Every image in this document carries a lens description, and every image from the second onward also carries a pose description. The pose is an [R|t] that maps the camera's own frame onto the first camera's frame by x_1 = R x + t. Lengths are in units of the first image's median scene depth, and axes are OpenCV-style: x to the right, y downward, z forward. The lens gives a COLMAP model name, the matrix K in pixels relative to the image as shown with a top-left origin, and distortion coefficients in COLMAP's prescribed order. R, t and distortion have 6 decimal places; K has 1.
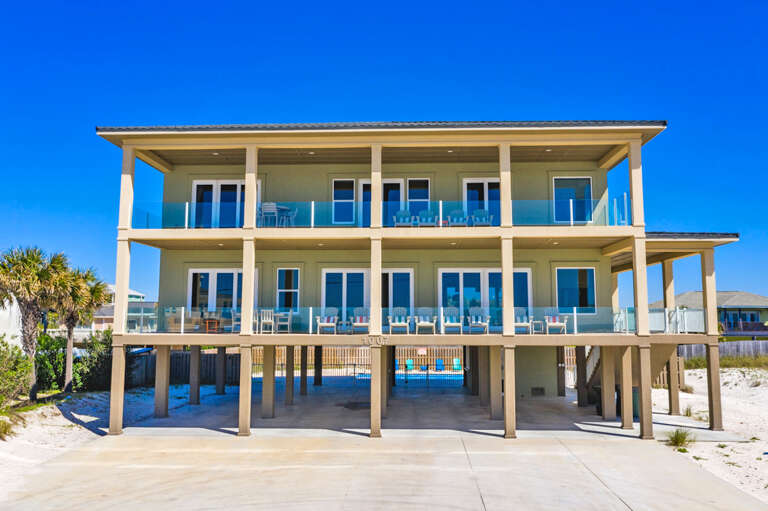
lens RADIAL K [[628.6, 0, 382.1], [0, 628.6, 257.5], [0, 0, 1]] dist [0.000099, 0.012093]
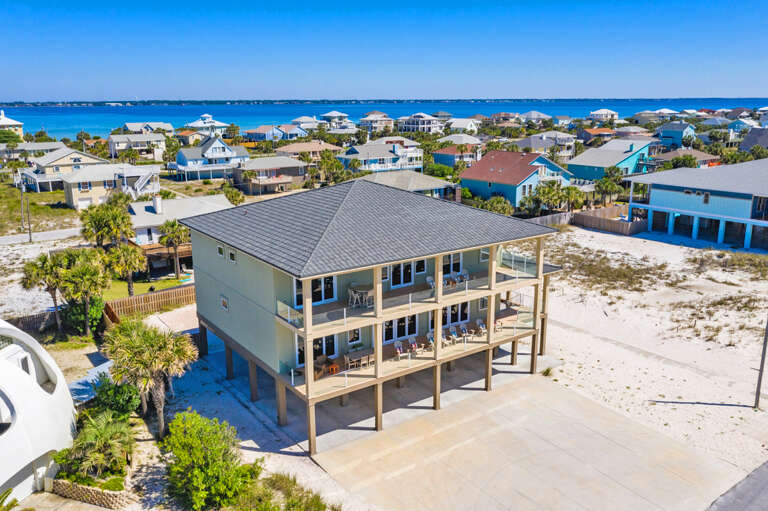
lens RADIAL K [[628.6, 0, 385.3], [0, 628.6, 255.6], [0, 0, 1]] dist [0.000099, 0.012093]
pose [[0.787339, -0.153758, 0.597039, -1.138008], [-0.061116, 0.944166, 0.323752, -0.697629], [-0.613484, -0.291391, 0.733981, -0.140354]]
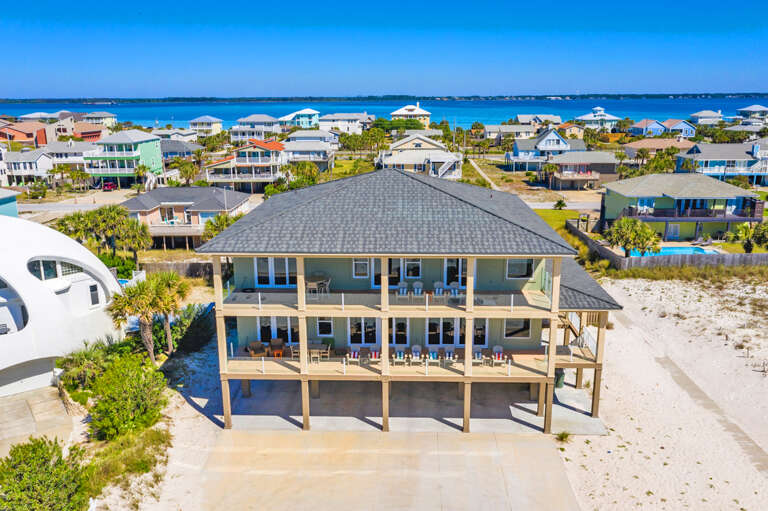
lens RADIAL K [[628.6, 0, 385.3], [0, 628.6, 252.7], [0, 0, 1]] dist [0.000099, 0.012093]
pose [[0.999954, -0.009313, 0.002353, -0.009925], [0.007925, 0.938243, 0.345887, -0.682149], [-0.005429, -0.345852, 0.938273, -0.375882]]
